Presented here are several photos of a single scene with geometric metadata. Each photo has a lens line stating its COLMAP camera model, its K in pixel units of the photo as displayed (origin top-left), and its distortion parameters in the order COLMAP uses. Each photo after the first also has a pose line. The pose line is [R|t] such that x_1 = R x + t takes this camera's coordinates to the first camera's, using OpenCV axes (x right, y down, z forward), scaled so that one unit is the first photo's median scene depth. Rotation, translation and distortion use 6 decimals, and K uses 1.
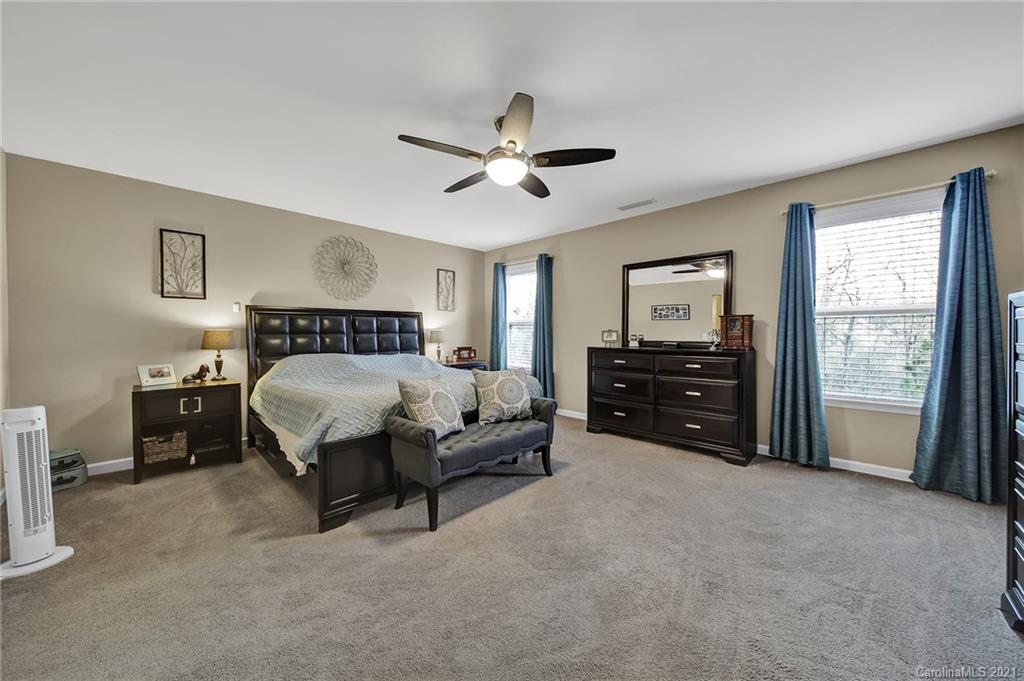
lens RADIAL K [[363.5, 0, 512.0], [0, 363.5, 340.5], [0, 0, 1]] dist [0.000708, -0.000088]
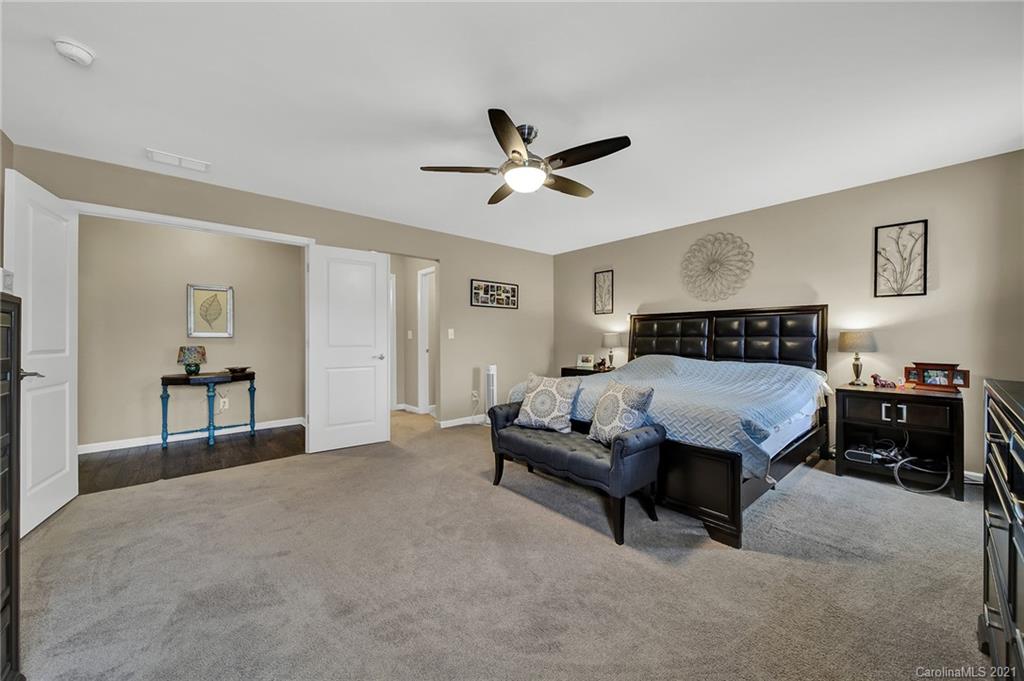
lens RADIAL K [[380.7, 0, 512.0], [0, 380.7, 340.5], [0, 0, 1]] dist [-0.029527, -0.000031]
pose [[-0.106351, 0.015915, -0.994201, 0.516702], [-0.016575, 0.999705, 0.017776, -0.016156], [0.994190, 0.018370, -0.106056, 0.533958]]
